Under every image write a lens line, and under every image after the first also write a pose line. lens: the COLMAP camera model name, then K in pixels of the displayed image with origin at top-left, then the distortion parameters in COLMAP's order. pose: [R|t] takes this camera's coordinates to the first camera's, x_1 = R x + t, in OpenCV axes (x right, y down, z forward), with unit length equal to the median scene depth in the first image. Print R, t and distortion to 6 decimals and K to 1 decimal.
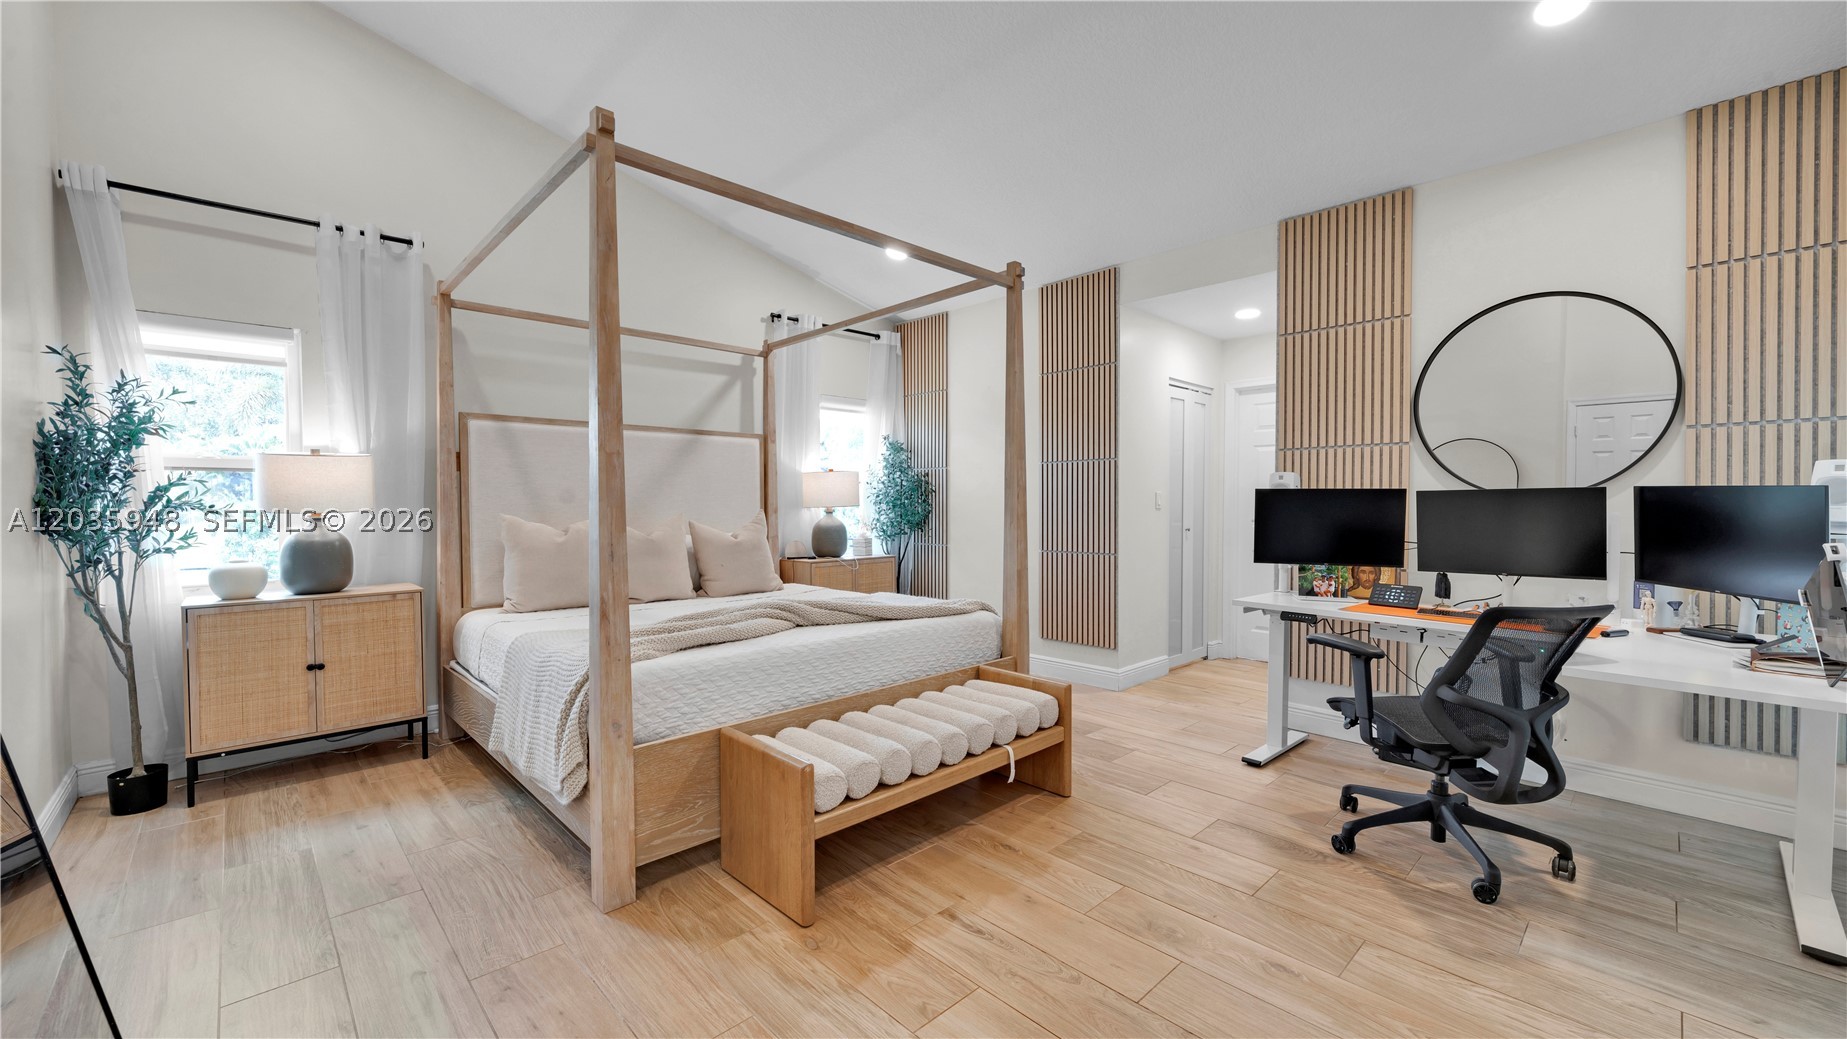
lens RADIAL K [[713.2, 0, 921.3], [0, 713.2, 519.5], [0, 0, 1]] dist [-0.003709, 0.000181]
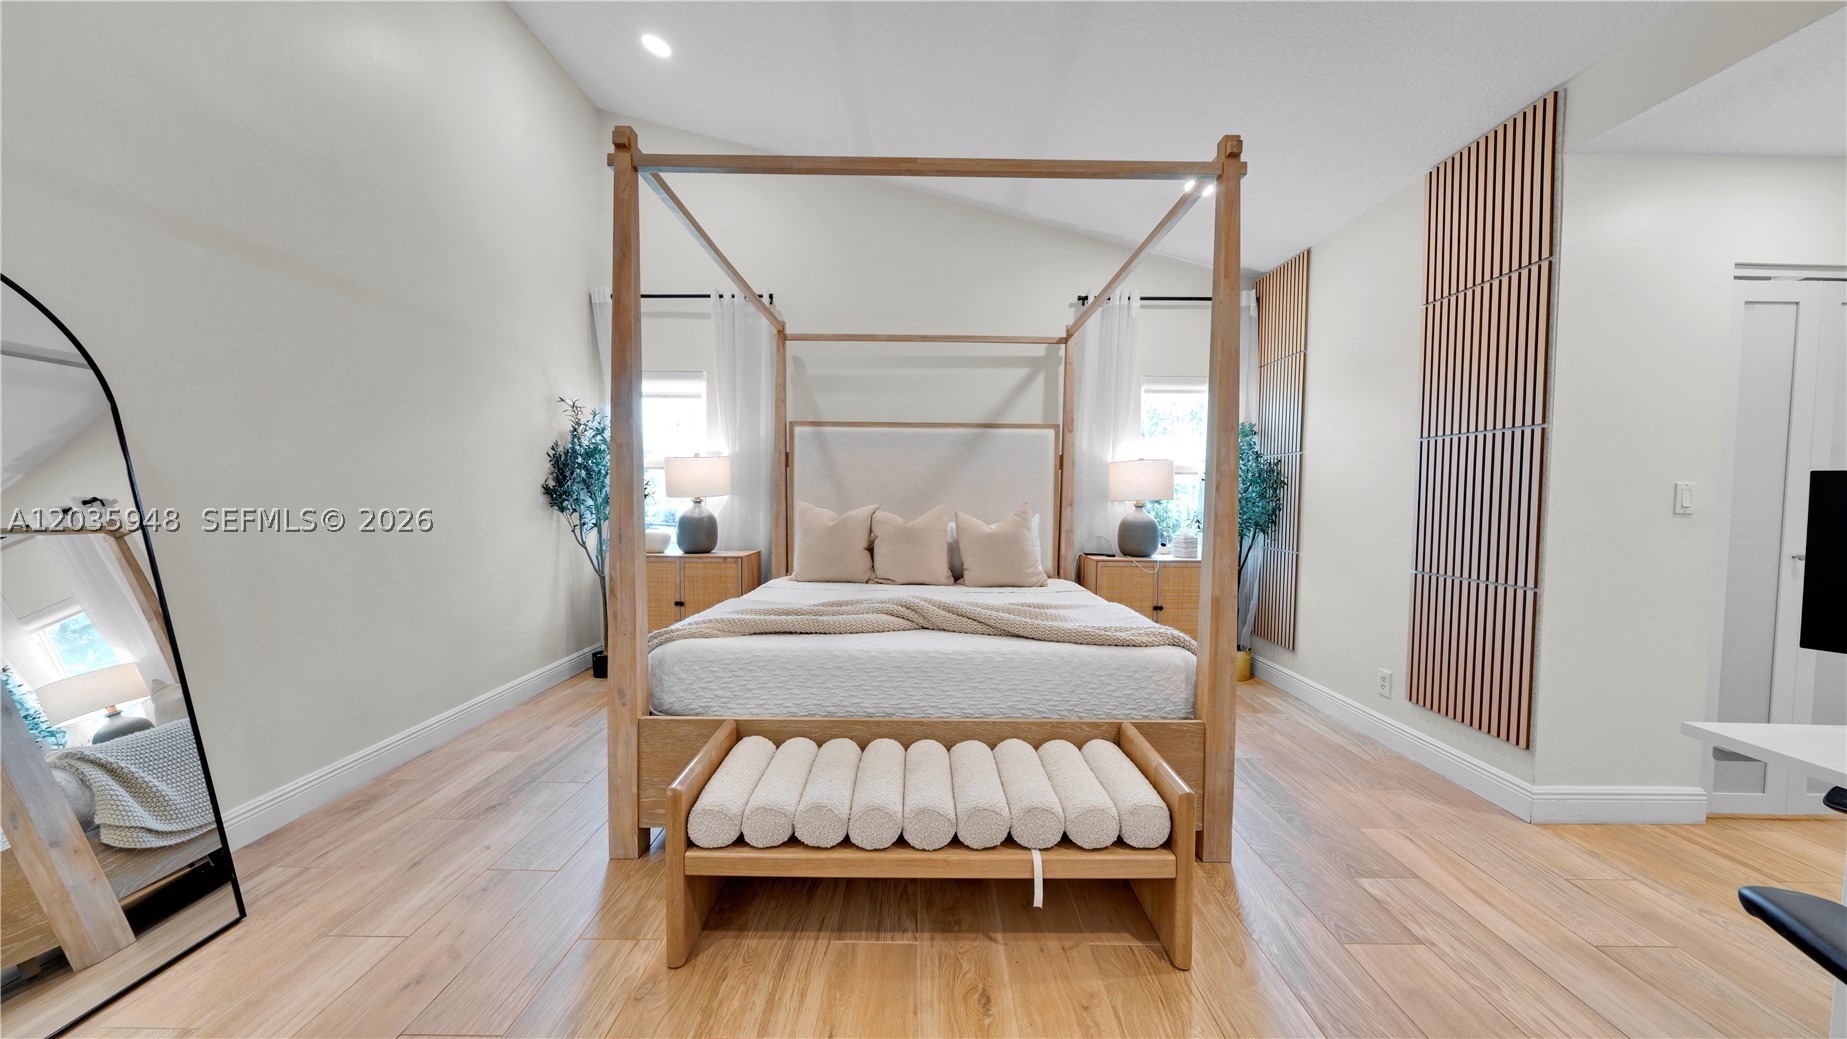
lens RADIAL K [[626.3, 0, 922.1], [0, 626.3, 518.5], [0, 0, 1]] dist [-0.006849, -0.000004]
pose [[0.725439, 0.036803, -0.687302, 0.311997], [-0.028554, 0.999319, 0.023372, -0.008392], [0.687694, 0.002671, 0.725996, 0.348093]]
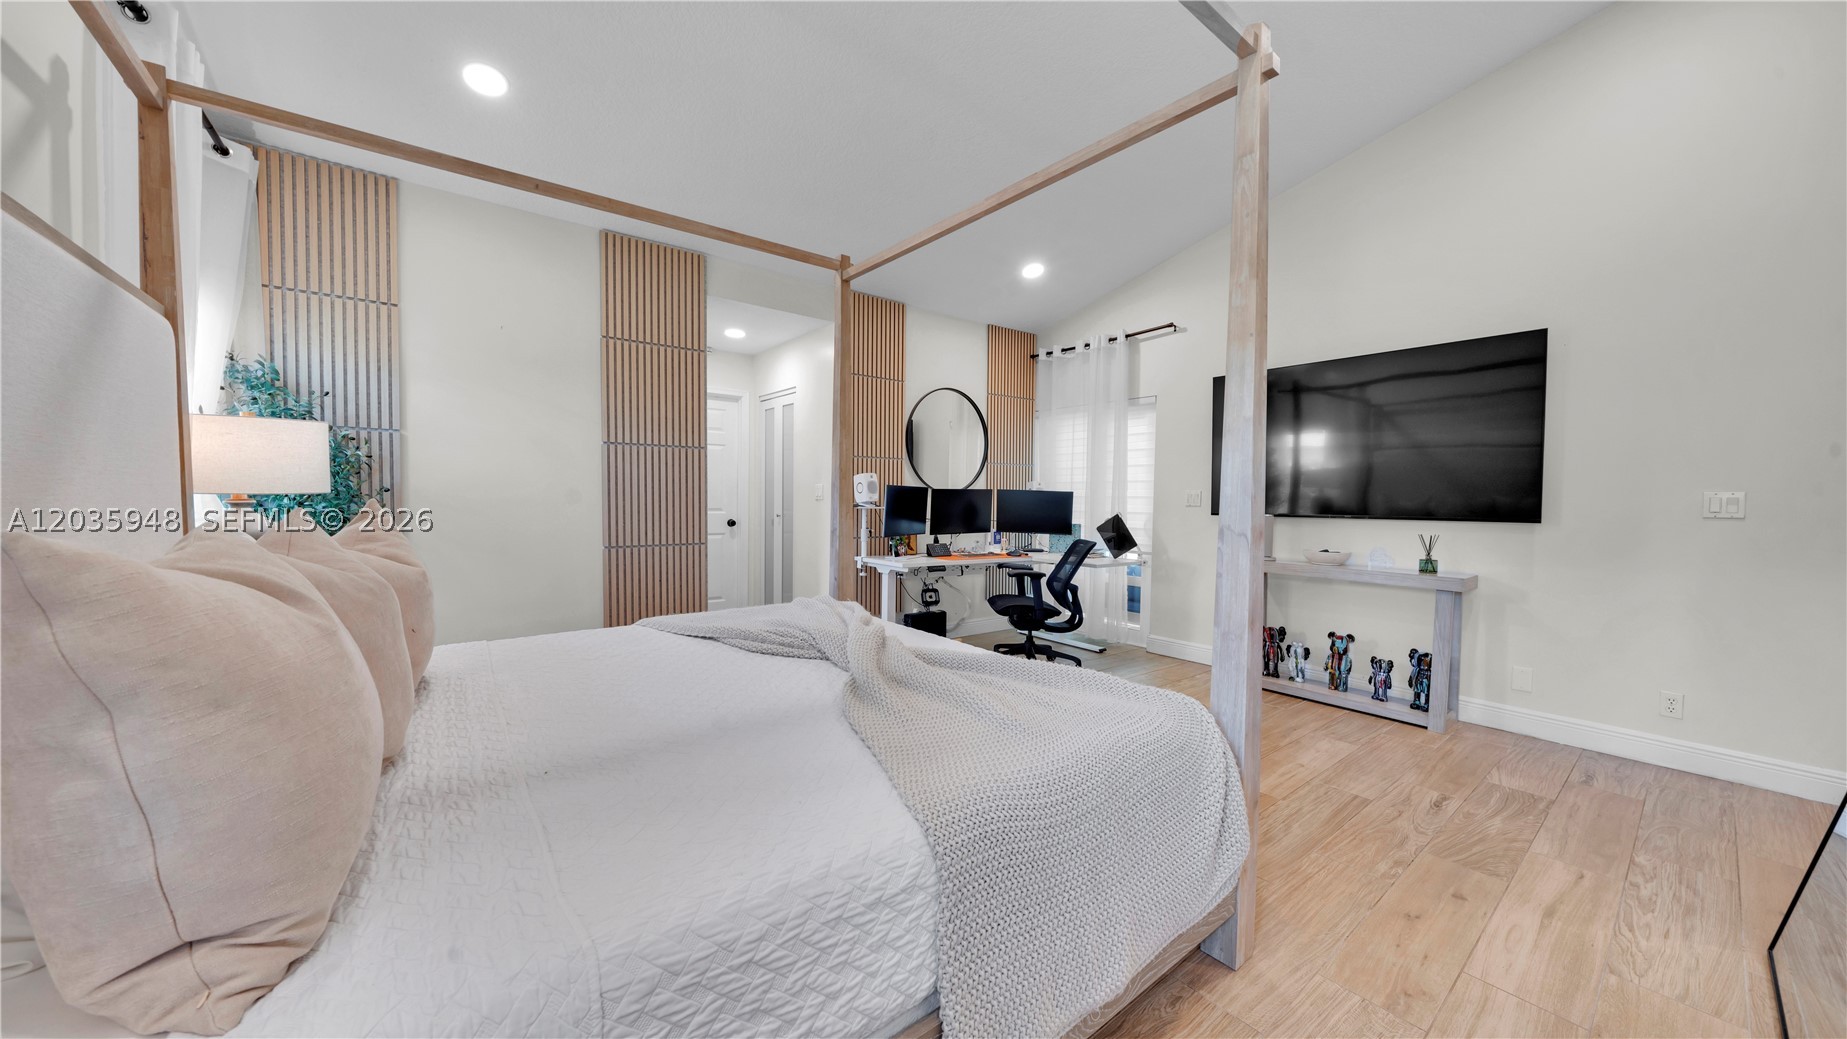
lens RADIAL K [[626.3, 0, 922.1], [0, 626.3, 518.5], [0, 0, 1]] dist [-0.006849, -0.000004]
pose [[0.098931, -0.033309, 0.994537, -0.722571], [0.001660, 0.999444, 0.033308, -0.018983], [-0.995093, -0.001644, 0.098932, 0.768689]]
